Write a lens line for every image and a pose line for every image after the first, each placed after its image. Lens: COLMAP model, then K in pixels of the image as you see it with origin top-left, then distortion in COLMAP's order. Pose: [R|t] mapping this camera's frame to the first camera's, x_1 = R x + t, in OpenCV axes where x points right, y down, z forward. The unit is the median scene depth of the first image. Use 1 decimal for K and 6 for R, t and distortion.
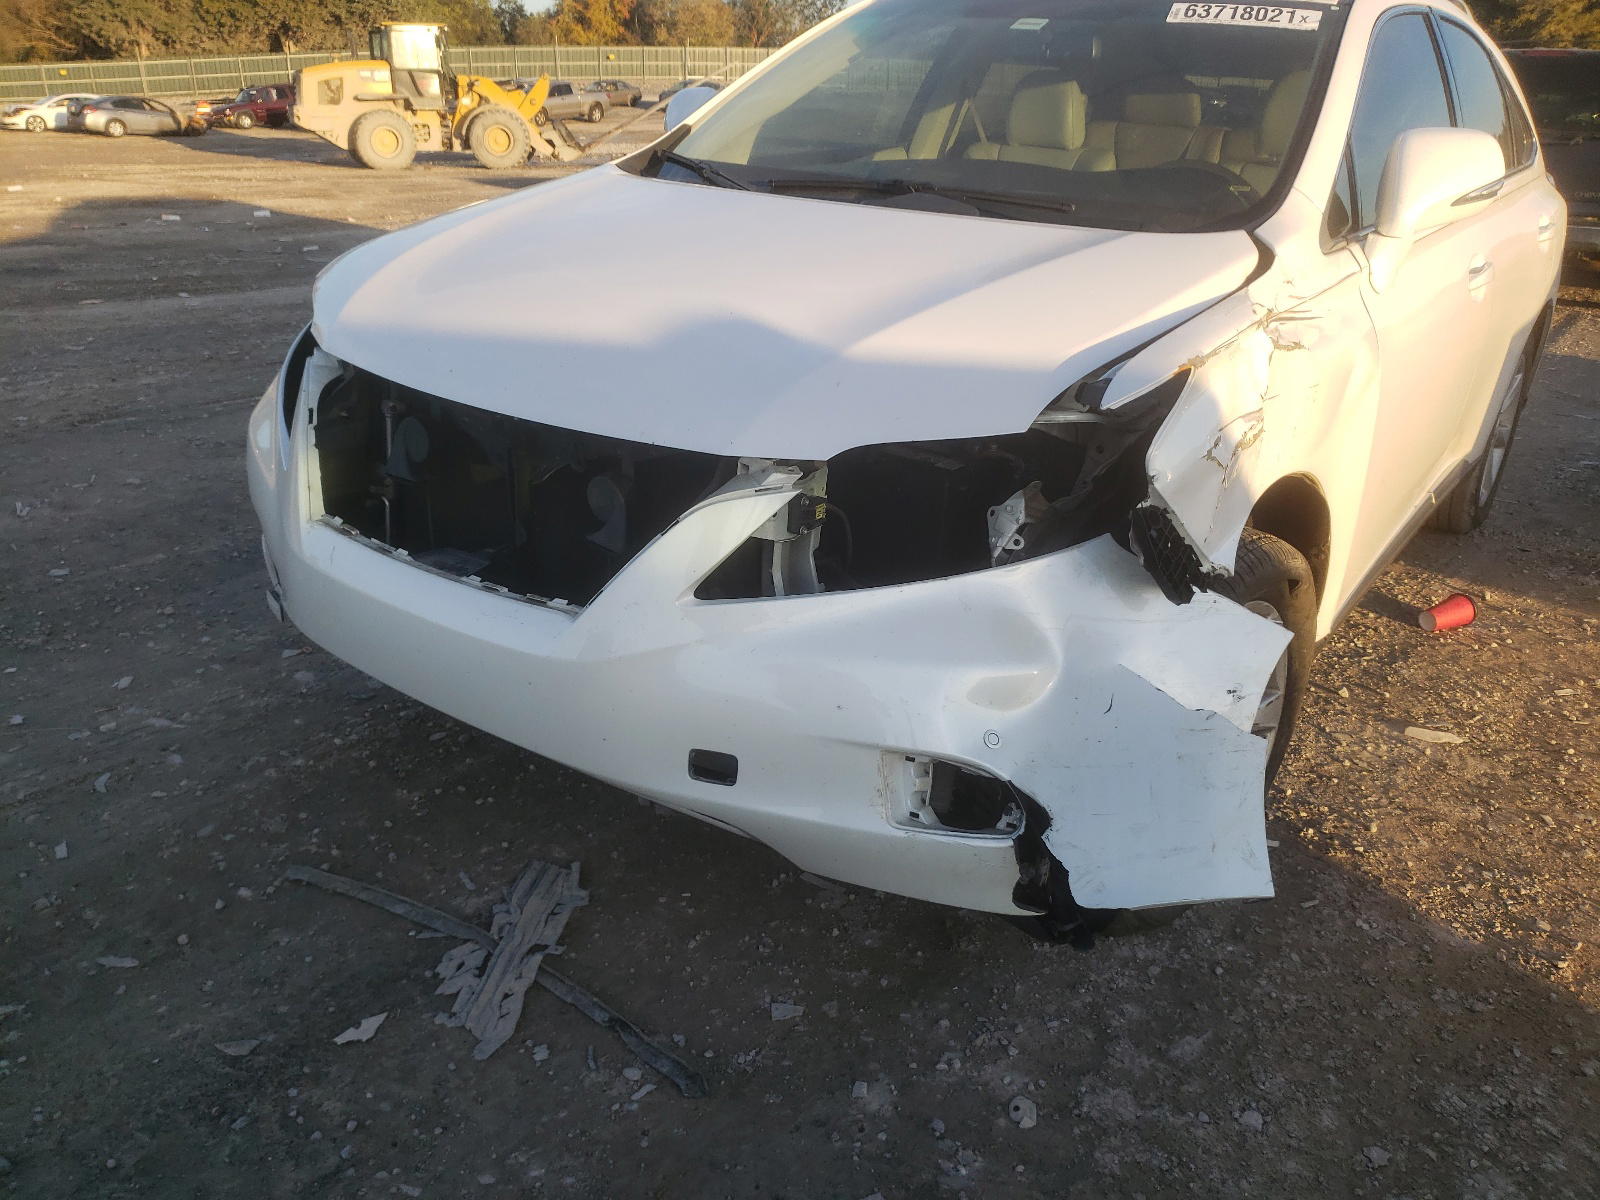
lens RADIAL K [[1150.5, 0, 801.7], [0, 1150.5, 662.4], [0, 0, 1]] dist [-0.008700, 0.026563]
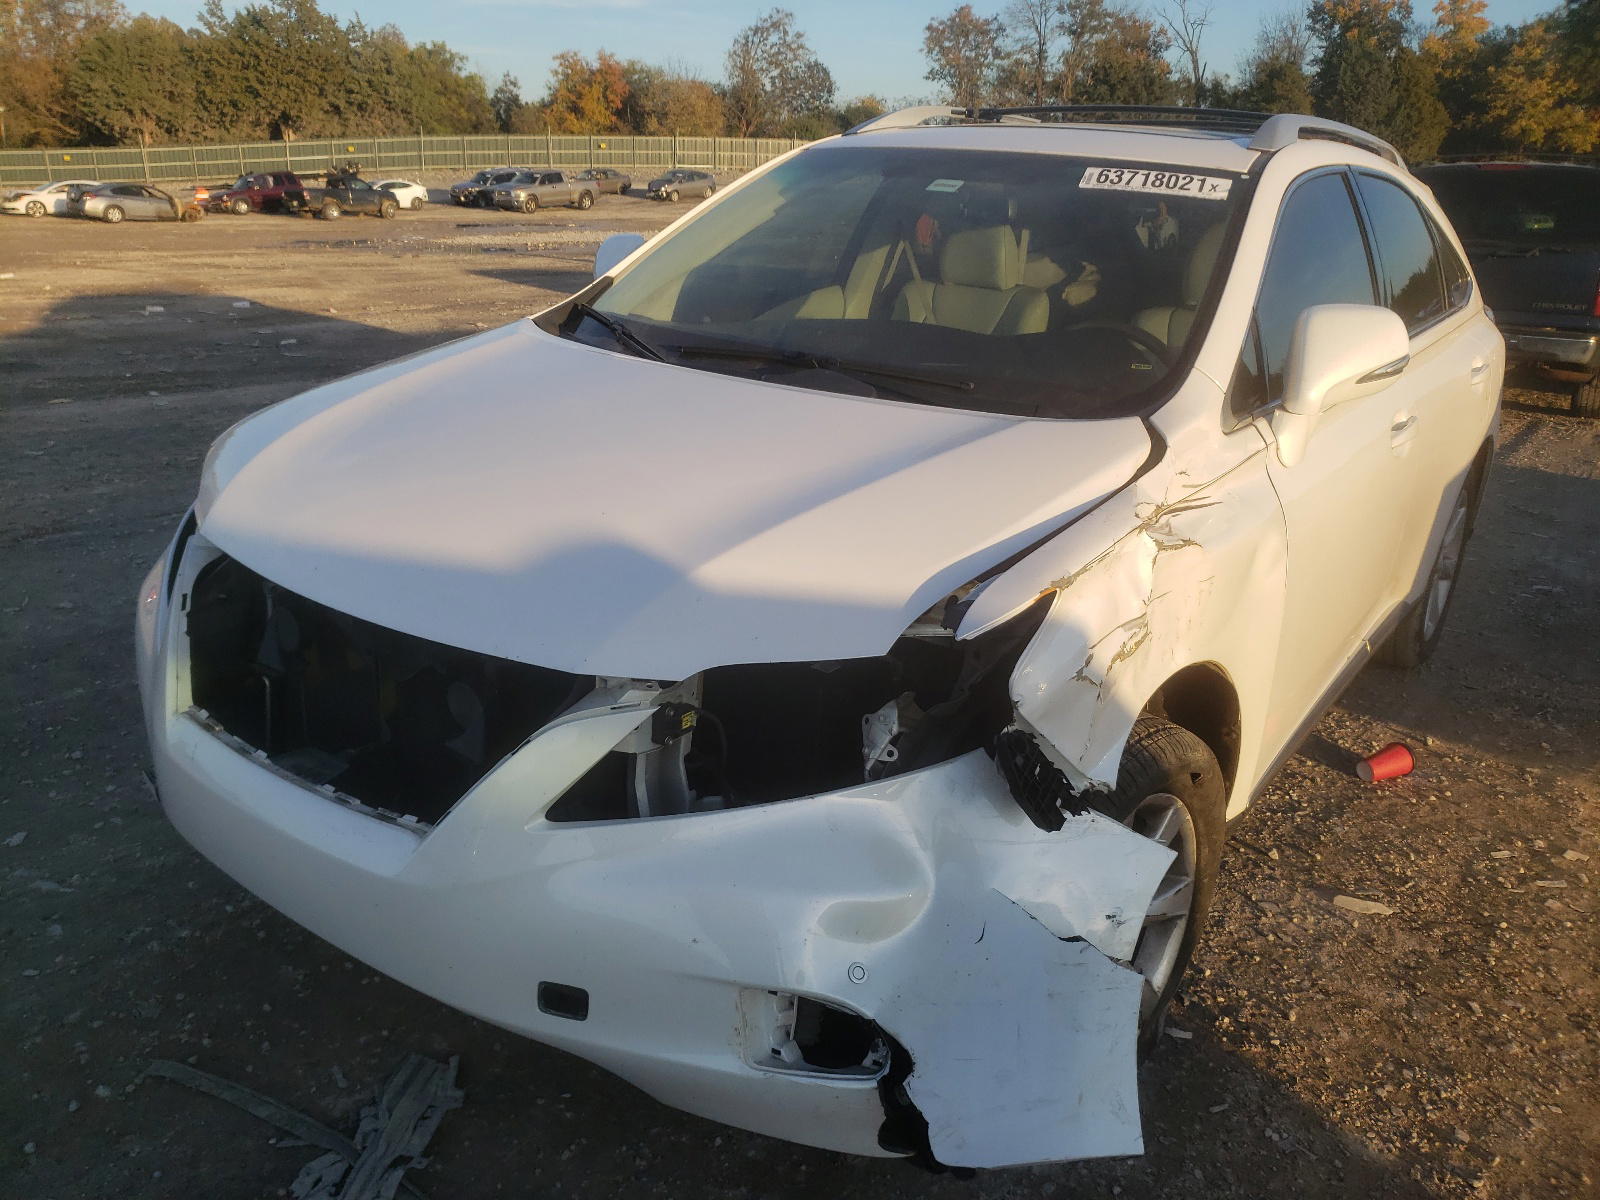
lens RADIAL K [[1150.5, 0, 801.7], [0, 1150.5, 662.4], [0, 0, 1]] dist [-0.008700, 0.026563]
pose [[0.999987, 0.005011, -0.001178, 0.079815], [-0.005064, 0.998668, -0.051339, -0.091984], [0.000919, 0.051344, 0.998681, 0.022803]]
